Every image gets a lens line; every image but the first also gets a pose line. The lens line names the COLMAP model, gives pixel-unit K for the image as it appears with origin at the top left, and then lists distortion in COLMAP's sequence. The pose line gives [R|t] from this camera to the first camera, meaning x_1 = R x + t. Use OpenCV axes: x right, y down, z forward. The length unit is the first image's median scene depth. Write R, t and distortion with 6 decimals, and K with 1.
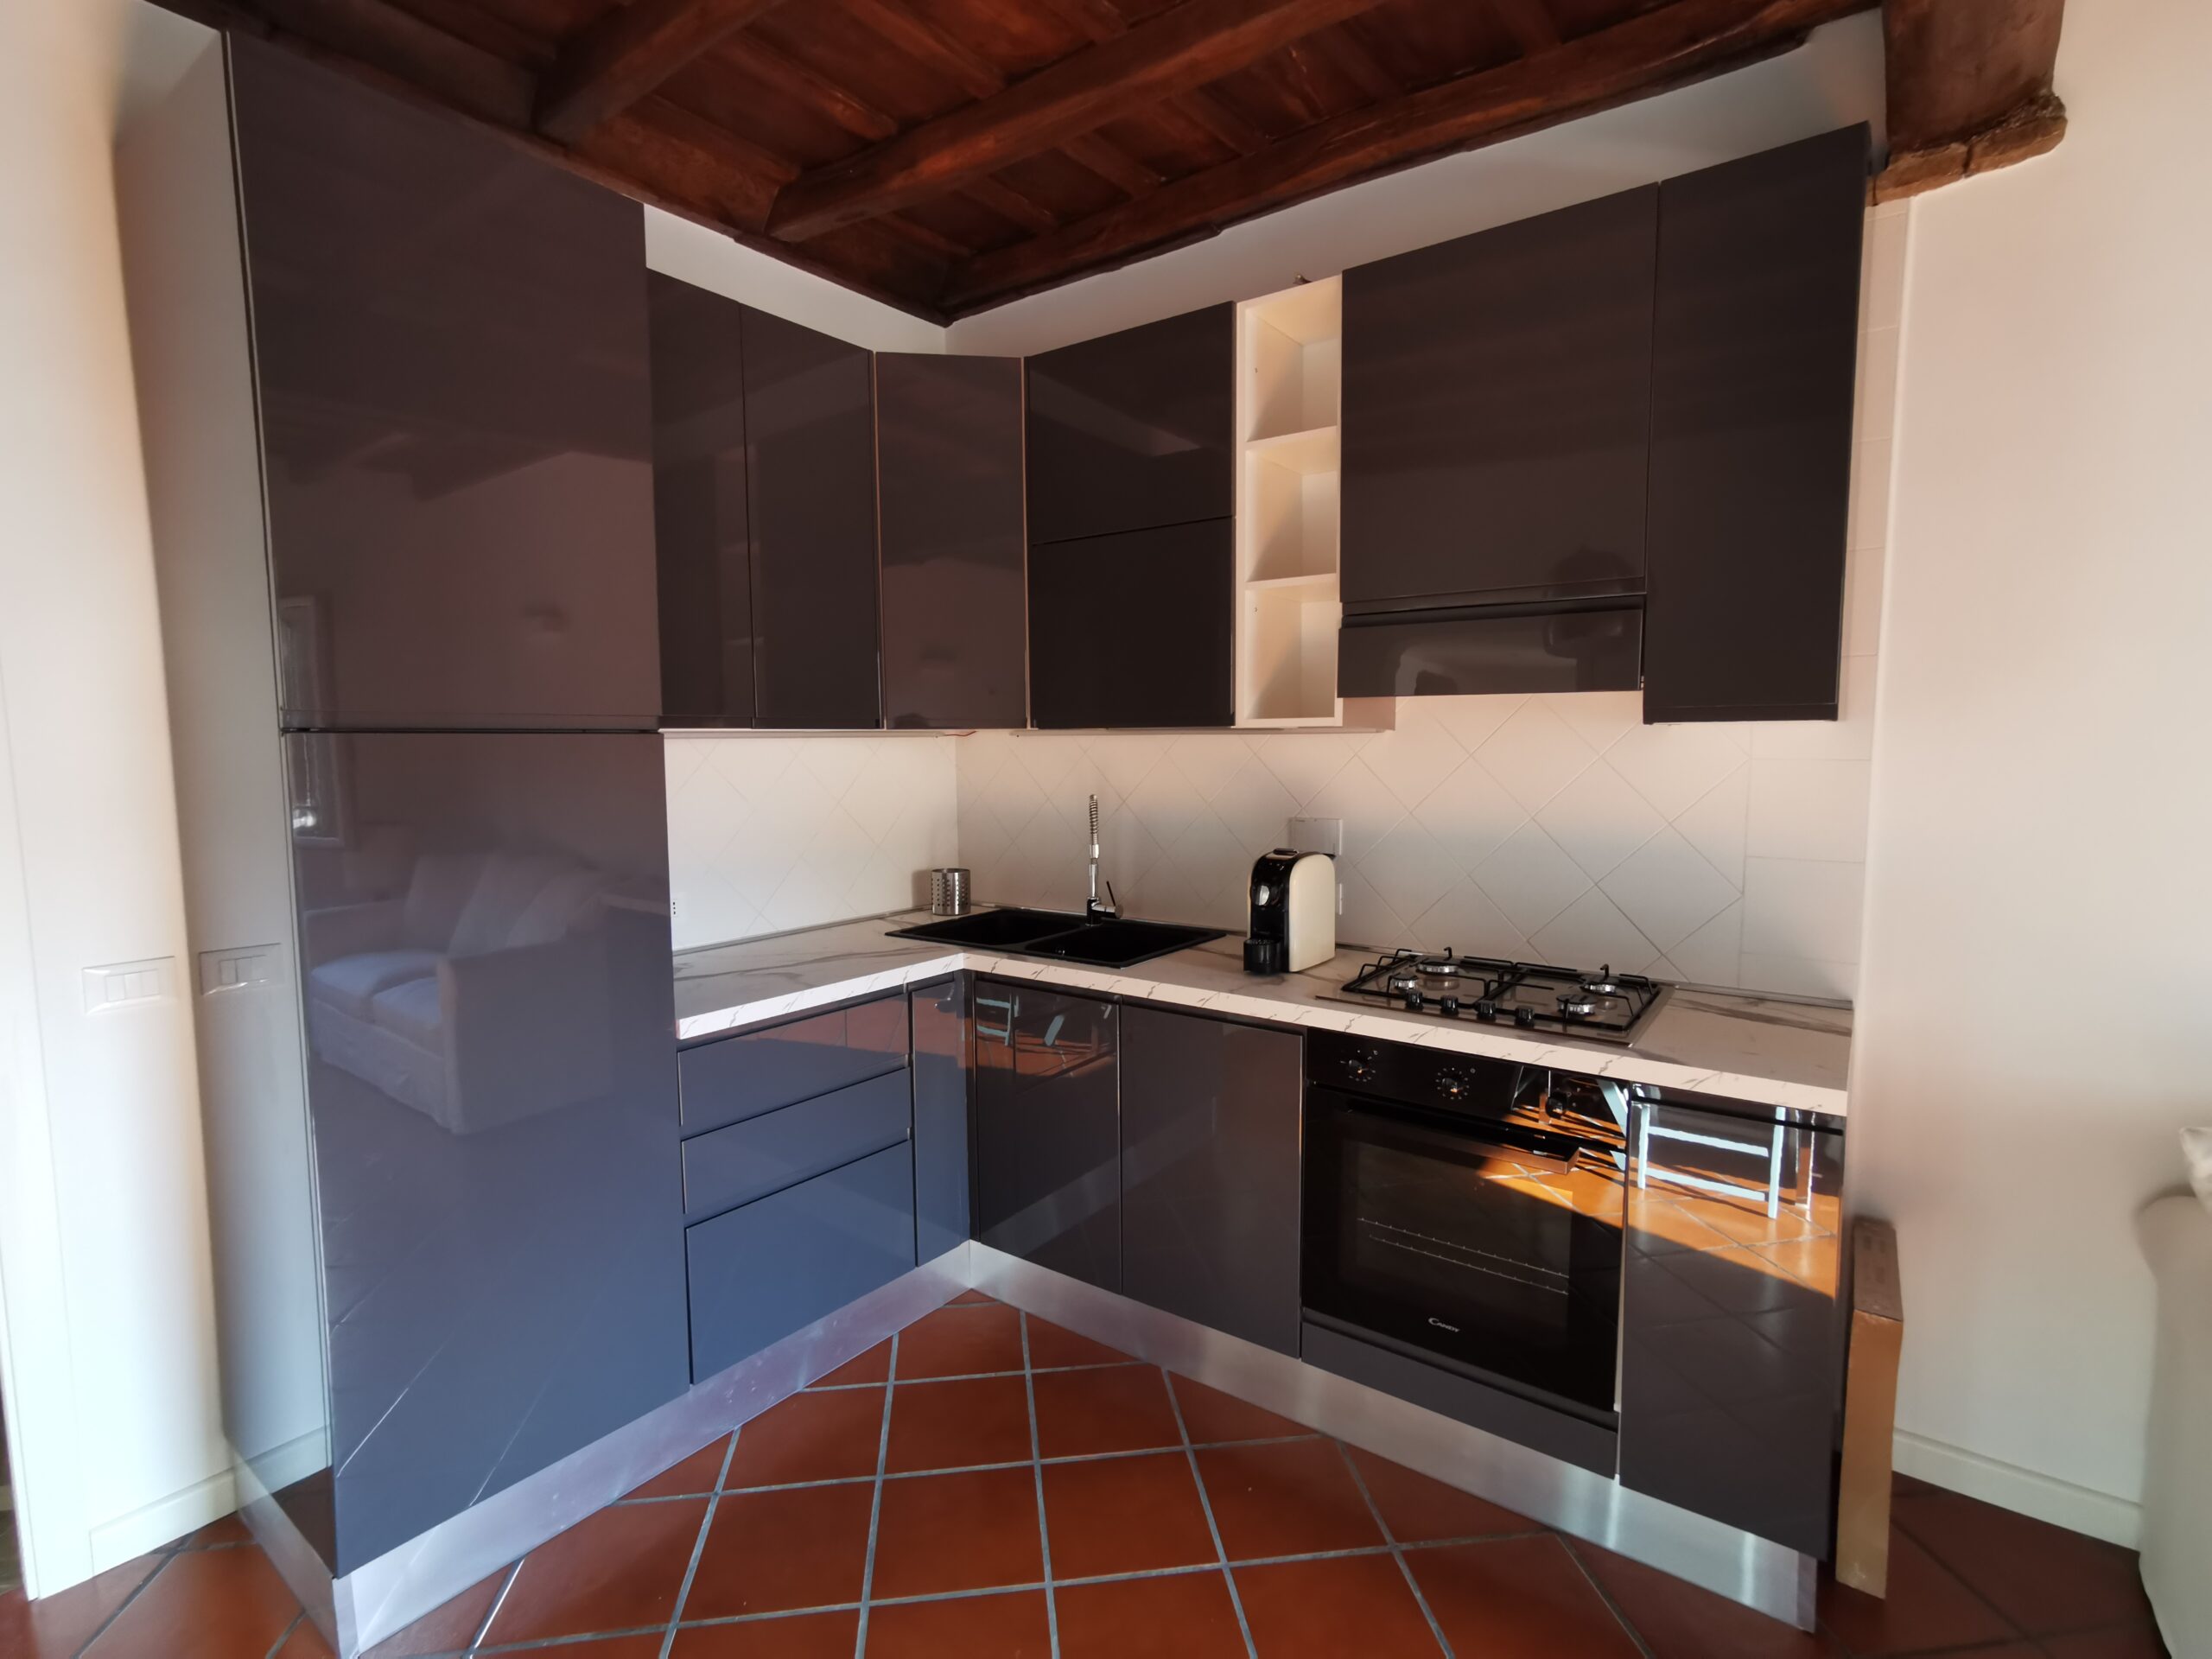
lens RADIAL K [[1084.9, 0, 1106.0], [0, 1084.9, 829.5], [0, 0, 1]] dist [0.000346, 0.000066]
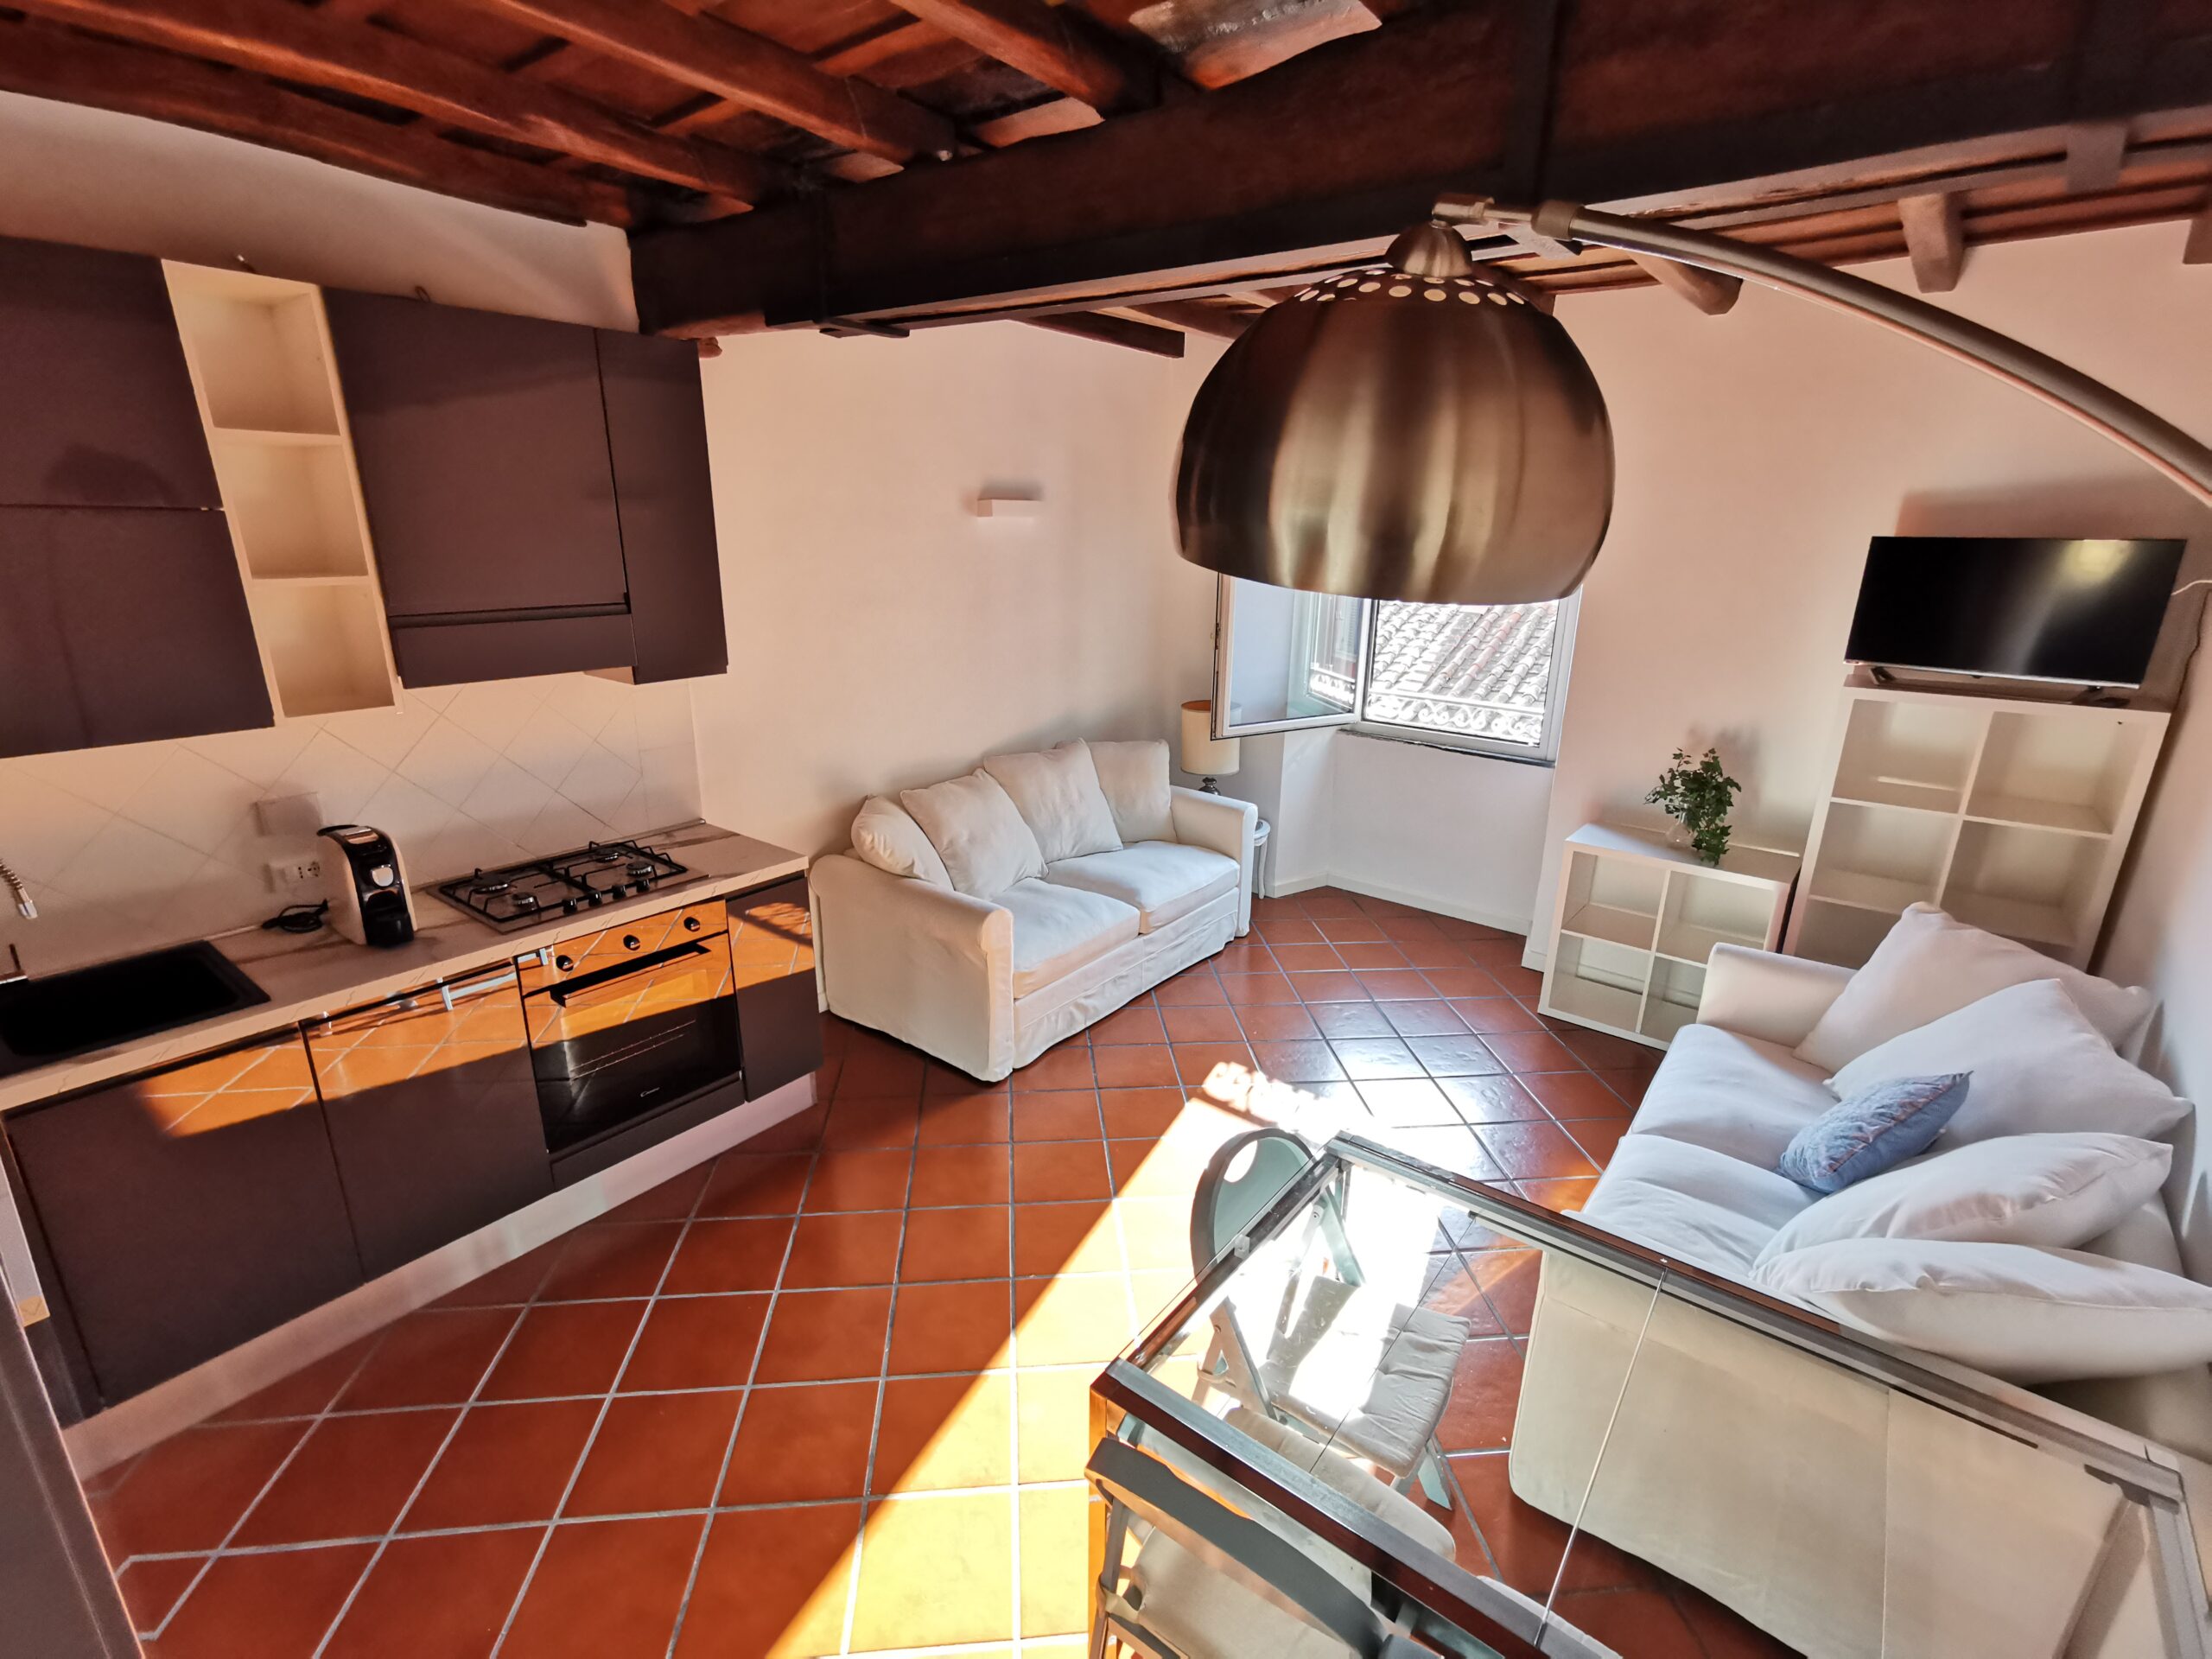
lens RADIAL K [[1009.4, 0, 1106.0], [0, 1009.4, 829.5], [0, 0, 1]] dist [-0.009628, 0.000099]
pose [[0.014385, -0.282211, 0.959245, -0.821287], [0.074859, 0.956955, 0.280415, -0.219464], [-0.997090, 0.067775, 0.034892, 0.243244]]
